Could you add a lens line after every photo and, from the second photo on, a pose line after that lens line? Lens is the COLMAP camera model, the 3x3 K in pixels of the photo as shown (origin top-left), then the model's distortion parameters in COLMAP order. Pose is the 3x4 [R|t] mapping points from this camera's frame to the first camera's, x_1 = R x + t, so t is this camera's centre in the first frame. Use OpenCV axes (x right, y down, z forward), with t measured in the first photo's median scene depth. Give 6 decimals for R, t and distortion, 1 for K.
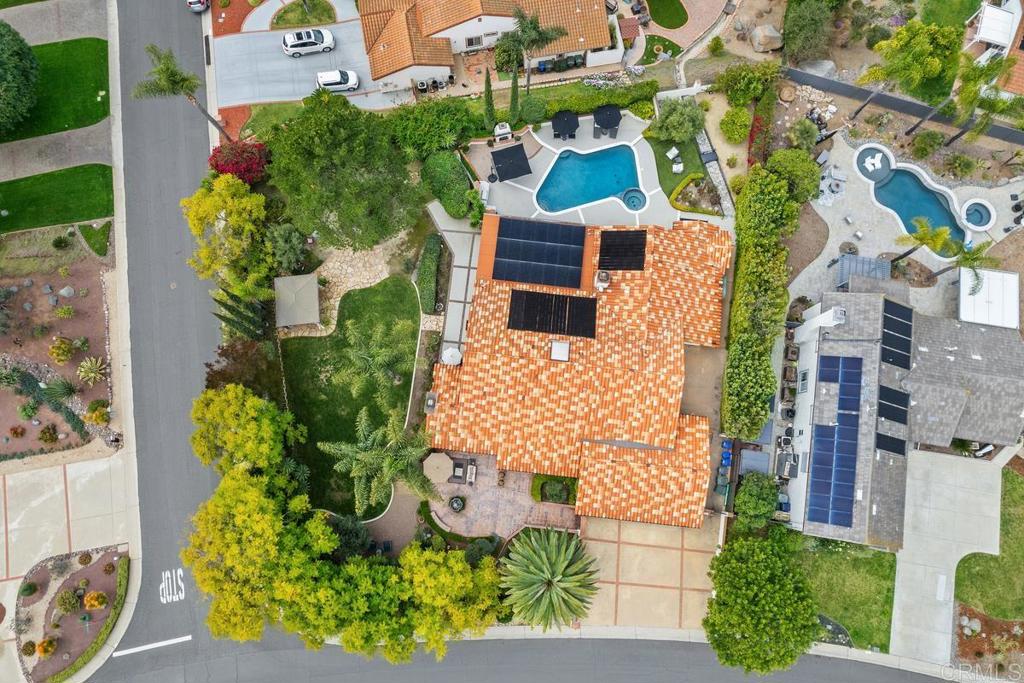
lens RADIAL K [[662.6, 0, 512.0], [0, 662.6, 341.5], [0, 0, 1]] dist [-0.002226, 0.000185]
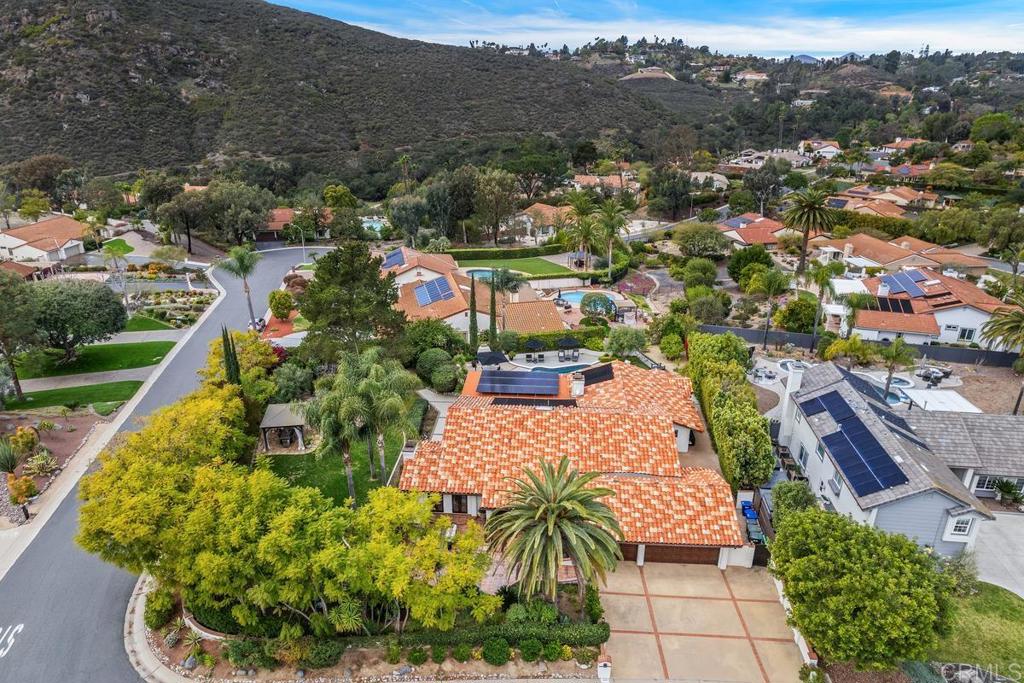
lens RADIAL K [[662.6, 0, 512.0], [0, 662.6, 341.5], [0, 0, 1]] dist [-0.002226, 0.000185]
pose [[0.998901, -0.020723, 0.042030, -0.016050], [0.046673, 0.520181, -0.852780, 0.815350], [-0.004191, 0.853805, 0.520576, 0.387229]]
